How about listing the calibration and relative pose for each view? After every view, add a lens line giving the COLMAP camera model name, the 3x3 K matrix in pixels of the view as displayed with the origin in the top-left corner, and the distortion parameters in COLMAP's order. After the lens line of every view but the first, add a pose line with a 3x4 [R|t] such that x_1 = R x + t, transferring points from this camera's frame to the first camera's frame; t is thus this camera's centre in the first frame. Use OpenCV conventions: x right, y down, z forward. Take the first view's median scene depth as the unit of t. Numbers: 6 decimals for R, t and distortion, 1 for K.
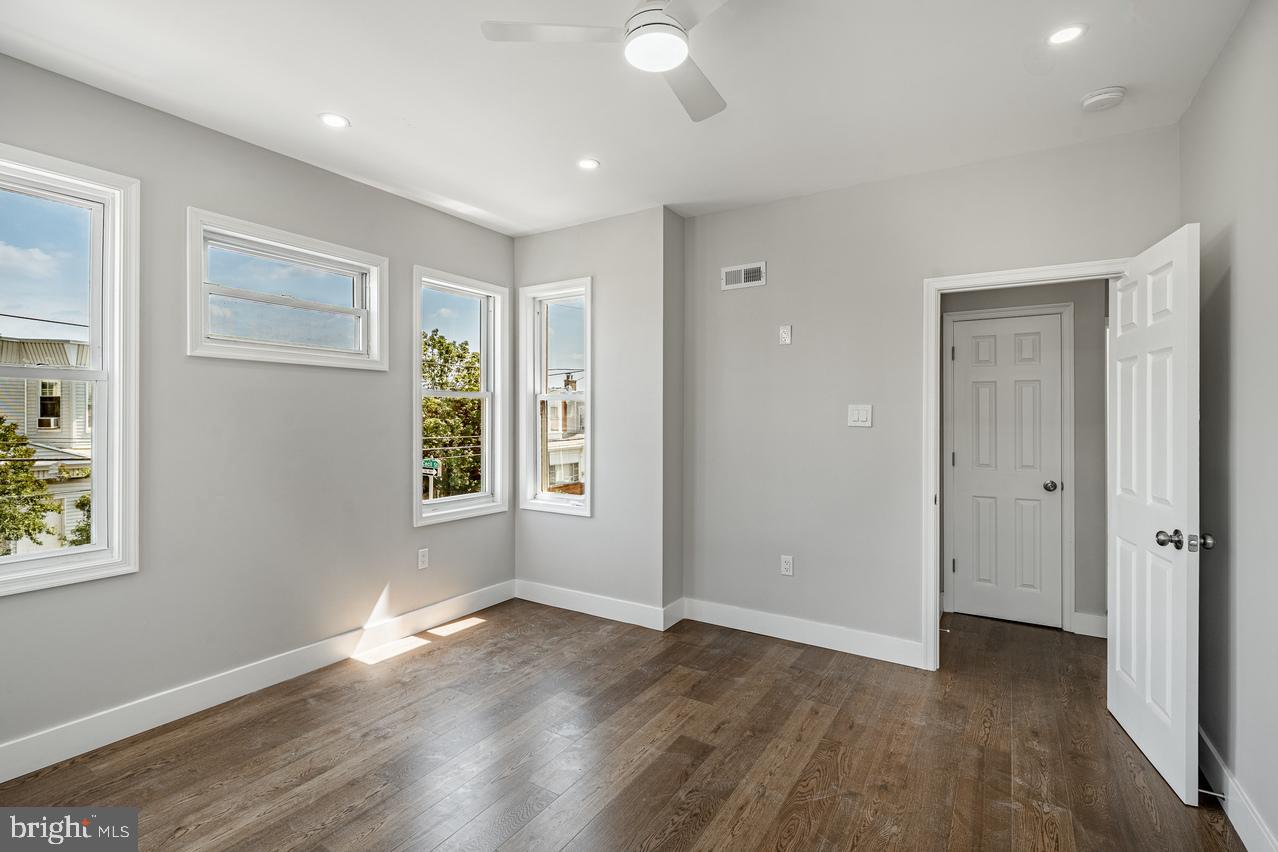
lens RADIAL K [[608.4, 0, 612.1], [0, 608.4, 415.7], [0, 0, 1]] dist [0.001247, -0.001290]
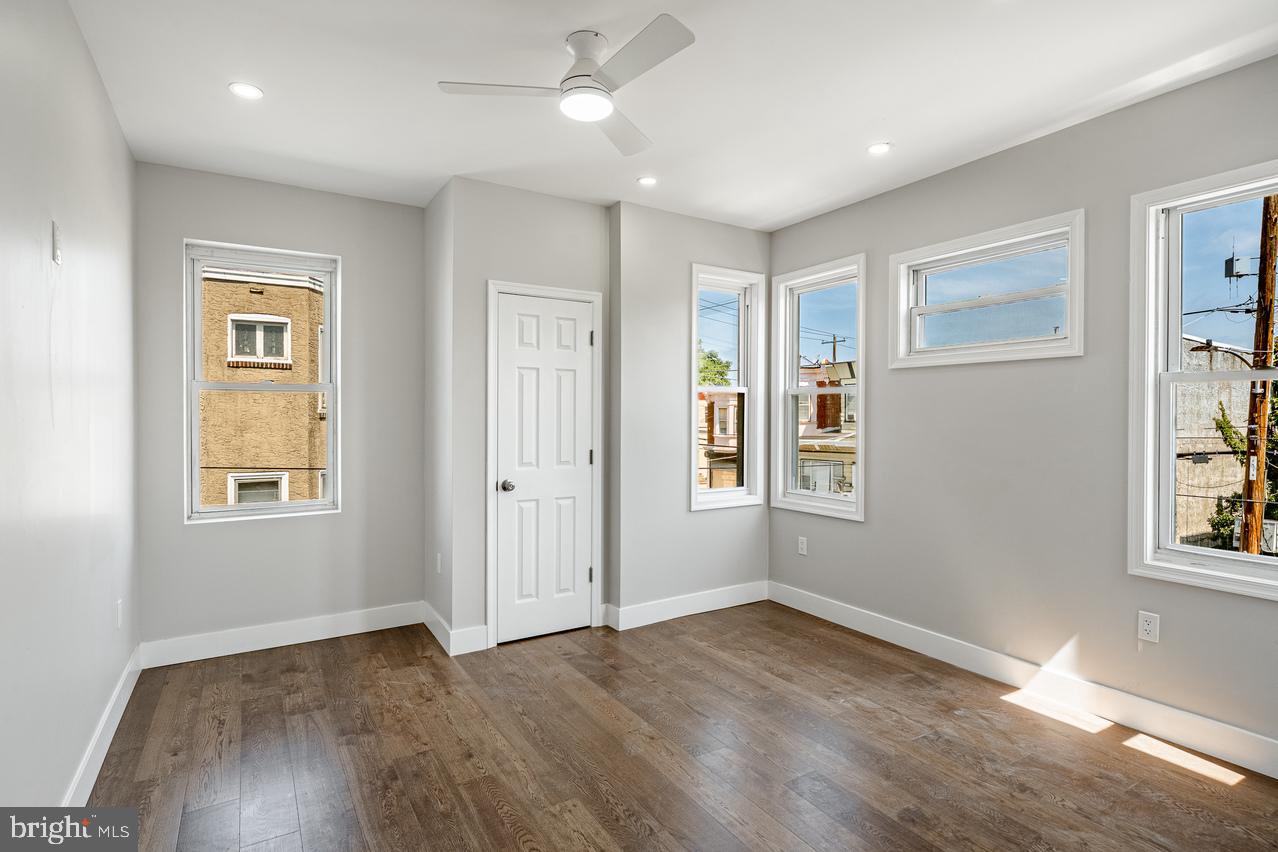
lens RADIAL K [[638.5, 0, 639.6], [0, 638.5, 419.2], [0, 0, 1]] dist [0.006256, -0.000032]
pose [[-0.425276, -0.002447, -0.905061, 0.767290], [-0.003748, 0.999993, -0.000942, 0.013113], [0.905056, 0.002992, -0.425282, 1.072958]]
